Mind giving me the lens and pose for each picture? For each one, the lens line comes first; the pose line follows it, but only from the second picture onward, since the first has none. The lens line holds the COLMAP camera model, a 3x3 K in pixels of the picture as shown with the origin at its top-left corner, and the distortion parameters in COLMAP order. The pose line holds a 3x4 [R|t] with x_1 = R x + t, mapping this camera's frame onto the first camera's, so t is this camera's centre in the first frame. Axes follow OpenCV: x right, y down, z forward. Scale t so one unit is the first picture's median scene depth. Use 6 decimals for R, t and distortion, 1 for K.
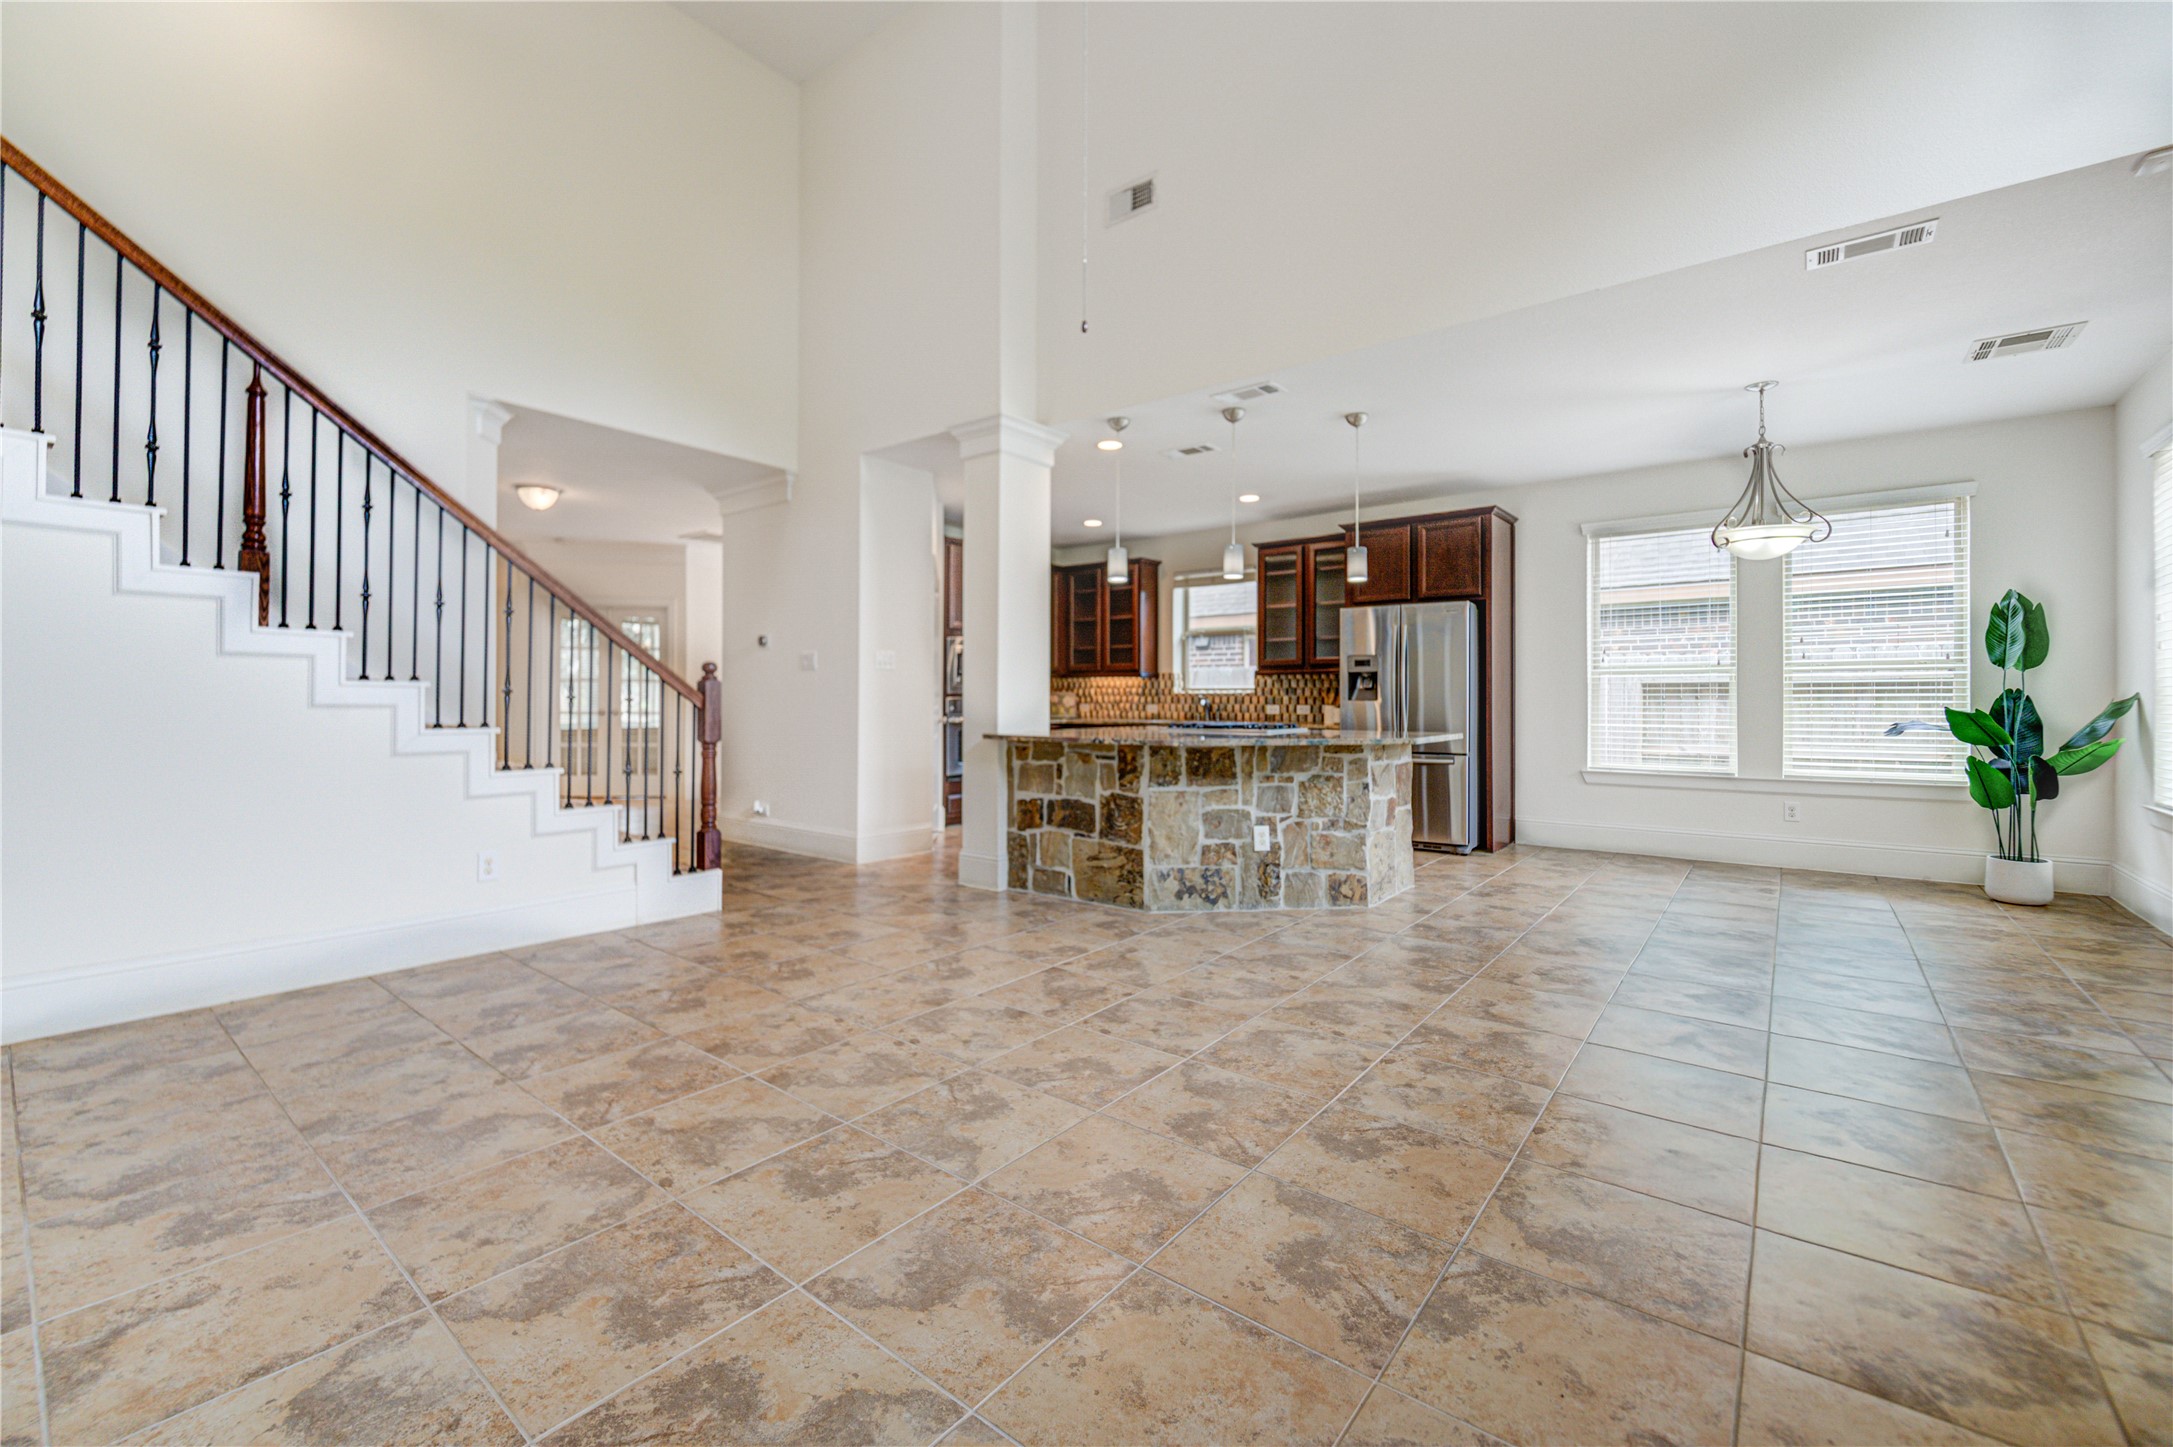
lens RADIAL K [[893.1, 0, 1055.1], [0, 893.1, 689.5], [0, 0, 1]] dist [-0.006748, -0.000507]
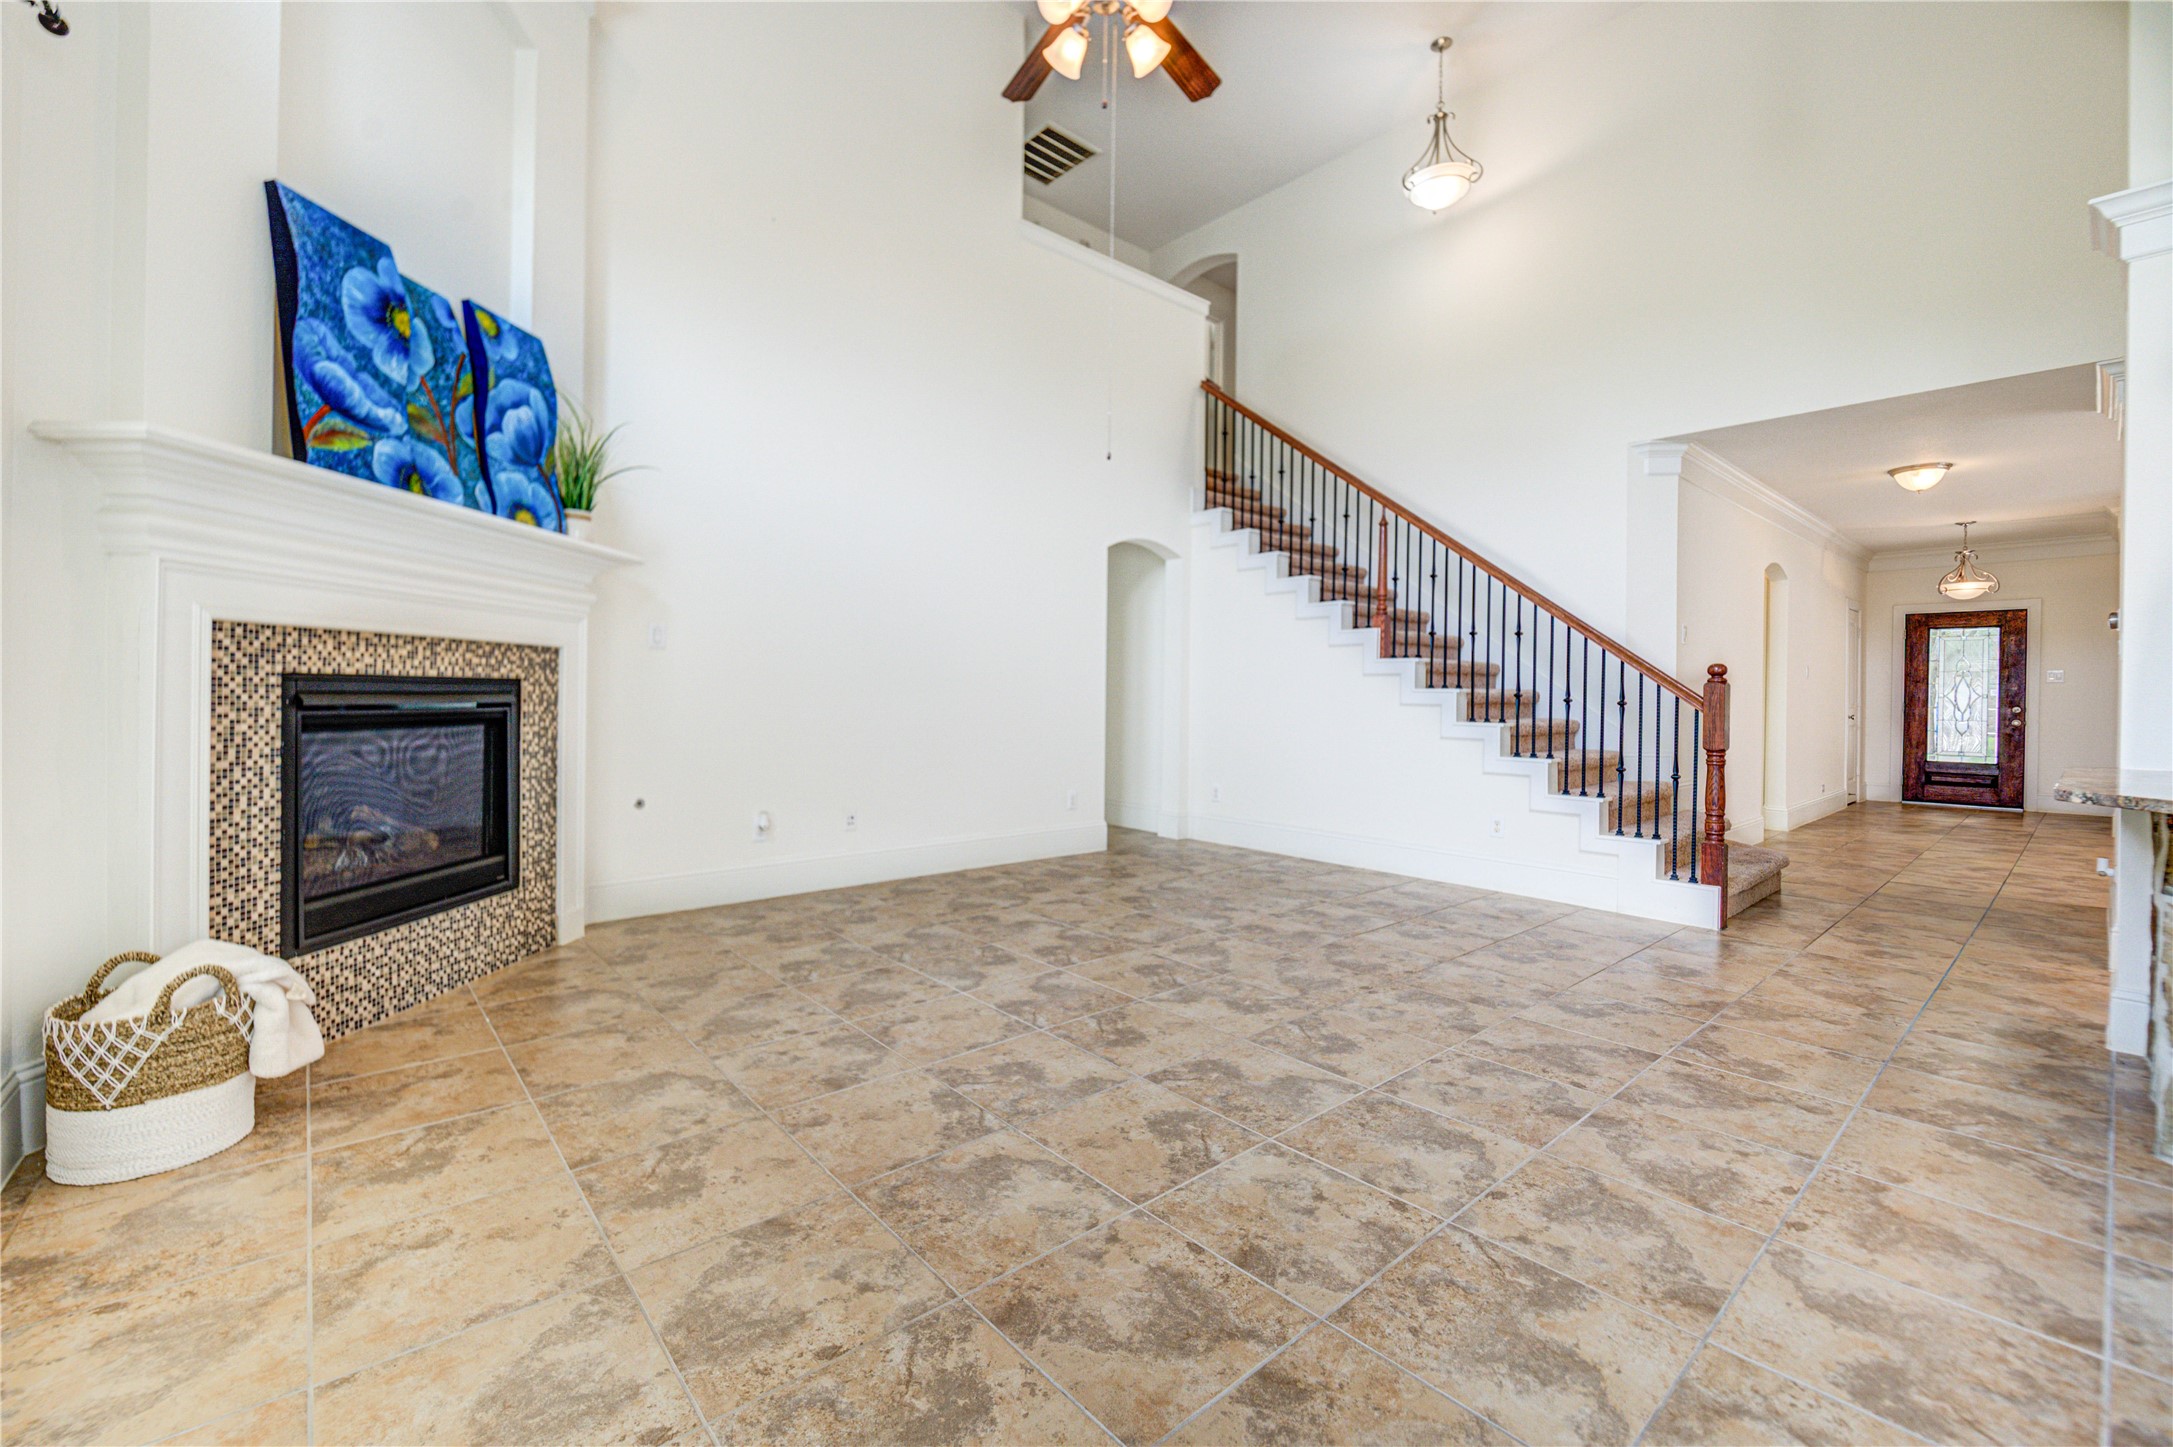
lens RADIAL K [[896.0, 0, 1080.2], [0, 896.0, 699.4], [0, 0, 1]] dist [-0.008763, -0.000710]
pose [[-0.167349, 0.001640, -0.985896, 1.076077], [-0.005246, 0.999983, 0.002554, 0.011796], [0.985884, 0.005599, -0.167337, 0.832810]]
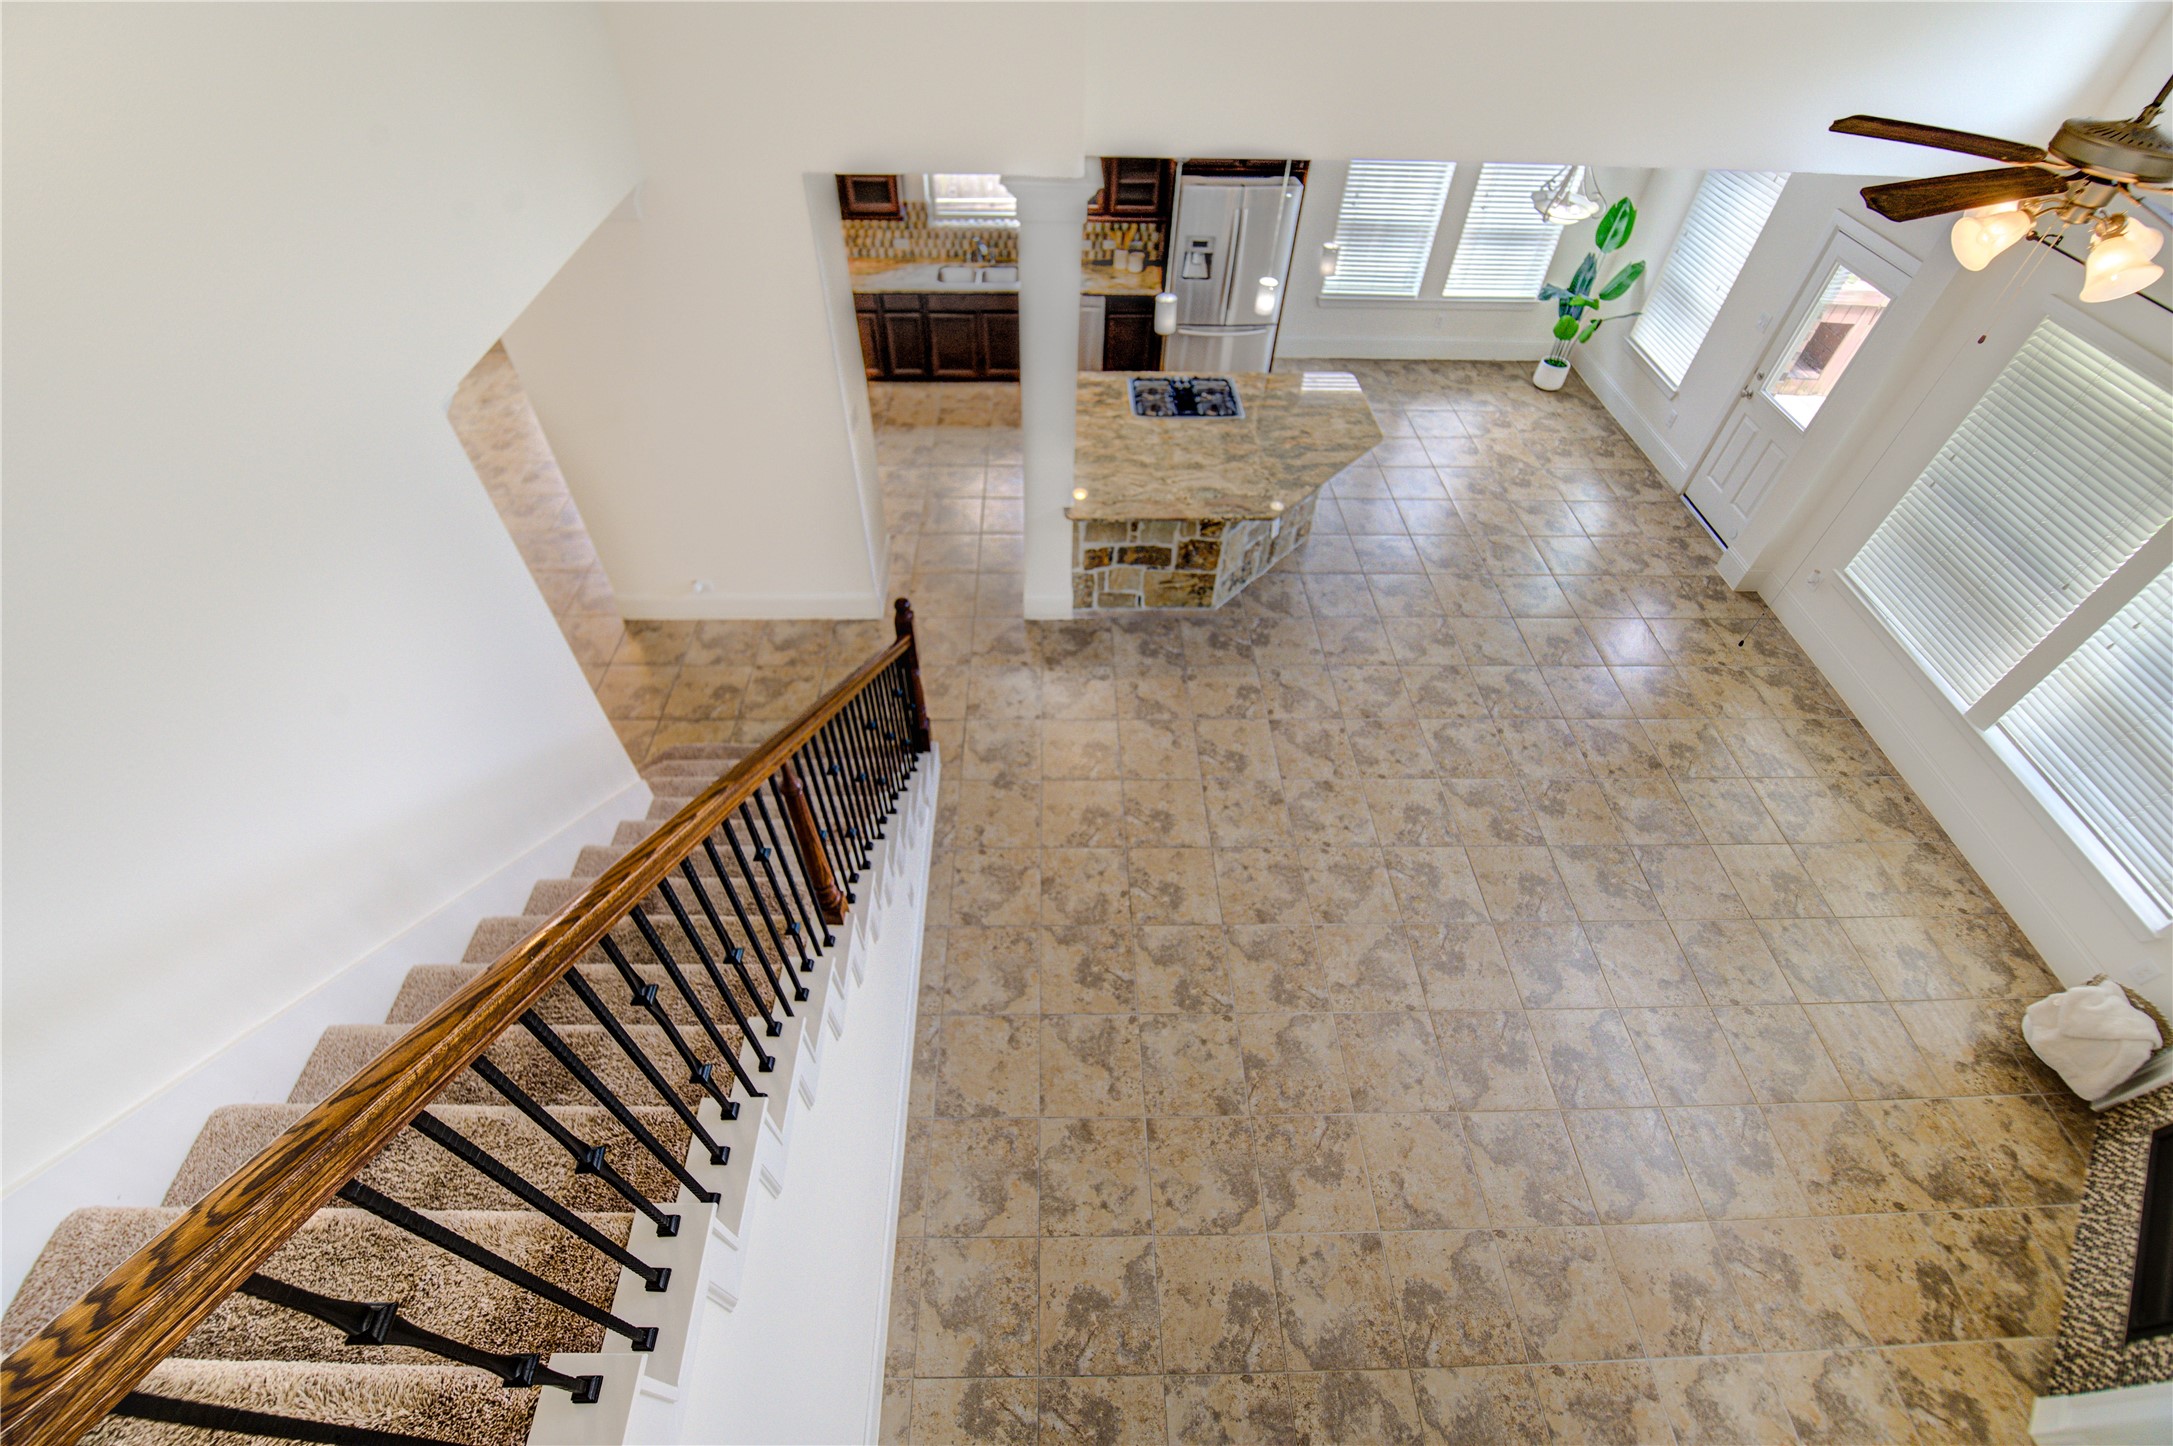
lens RADIAL K [[919.3, 0, 1053.5], [0, 919.3, 685.2], [0, 0, 1]] dist [-0.013775, -0.007470]
pose [[0.765510, -0.464110, 0.445641, -1.214864], [-0.012372, 0.681863, 0.731375, -1.100039], [-0.643305, -0.565389, 0.516231, 0.617584]]
